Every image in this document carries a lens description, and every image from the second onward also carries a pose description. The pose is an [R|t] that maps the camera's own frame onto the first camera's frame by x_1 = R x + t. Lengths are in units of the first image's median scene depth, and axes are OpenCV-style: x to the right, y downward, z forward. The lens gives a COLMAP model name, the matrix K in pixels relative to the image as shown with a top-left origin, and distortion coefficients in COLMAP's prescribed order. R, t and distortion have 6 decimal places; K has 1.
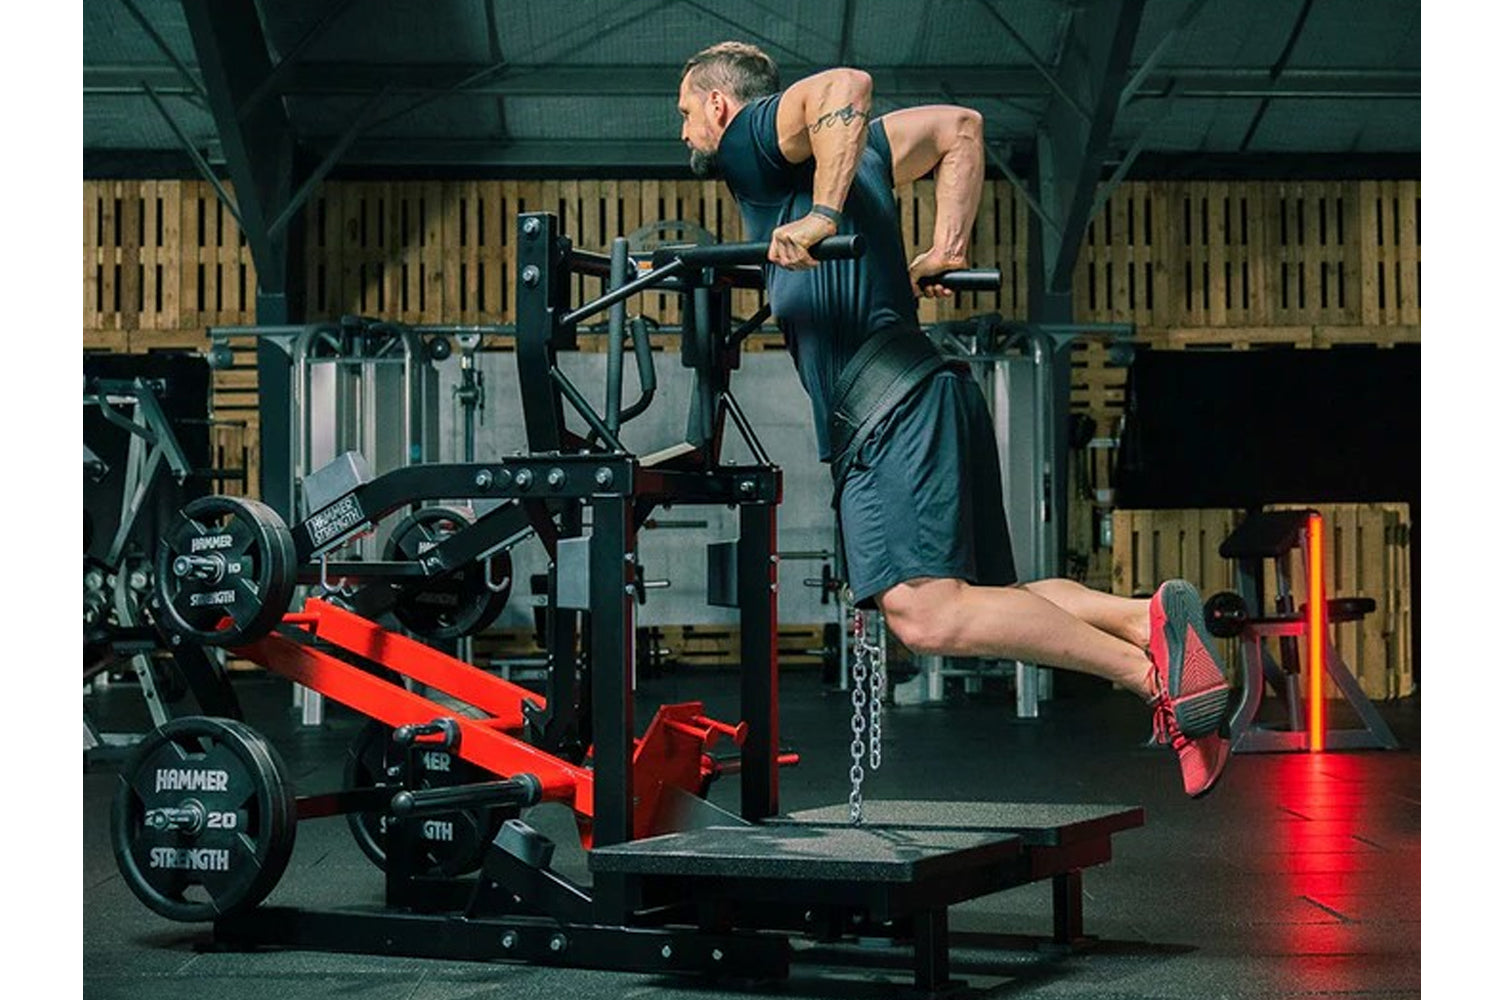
lens RADIAL K [[2420.7, 0, 807.0], [0, 2420.7, 465.8], [0, 0, 1]] dist [-0.000868, 0.003807]
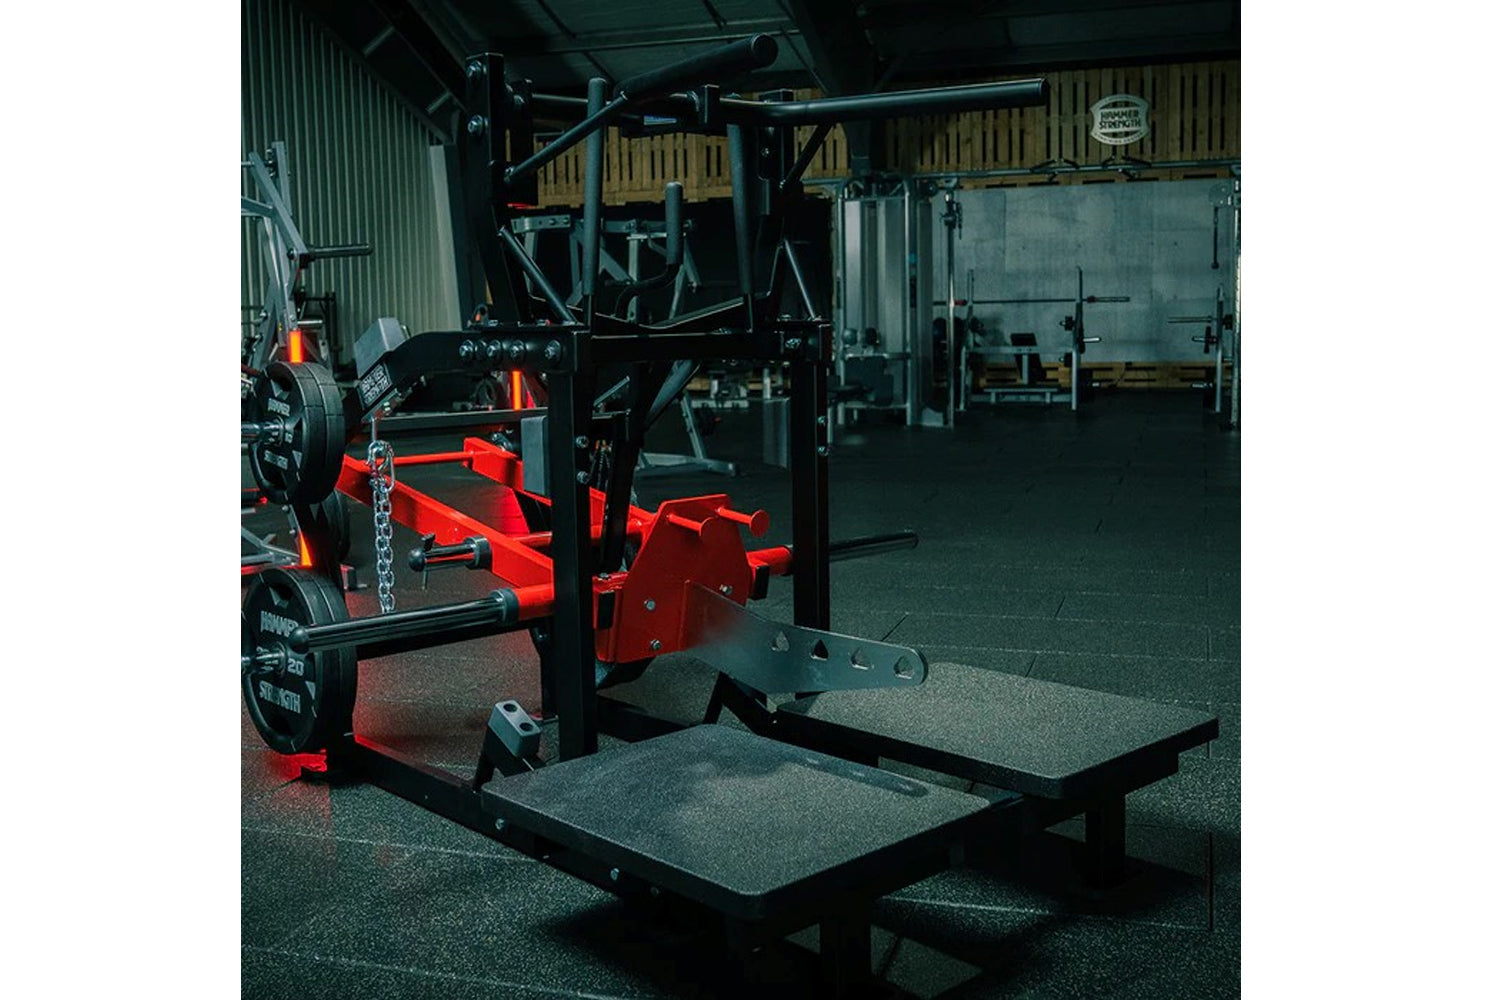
lens RADIAL K [[1275.1, 0, 827.1], [0, 1275.1, 445.7], [0, 0, 1]] dist [-0.025742, -0.000510]
pose [[0.939386, 0.026706, -0.341821, 0.063259], [0.026373, 0.988380, 0.149699, -0.010478], [0.341847, -0.149639, 0.927766, 0.216277]]
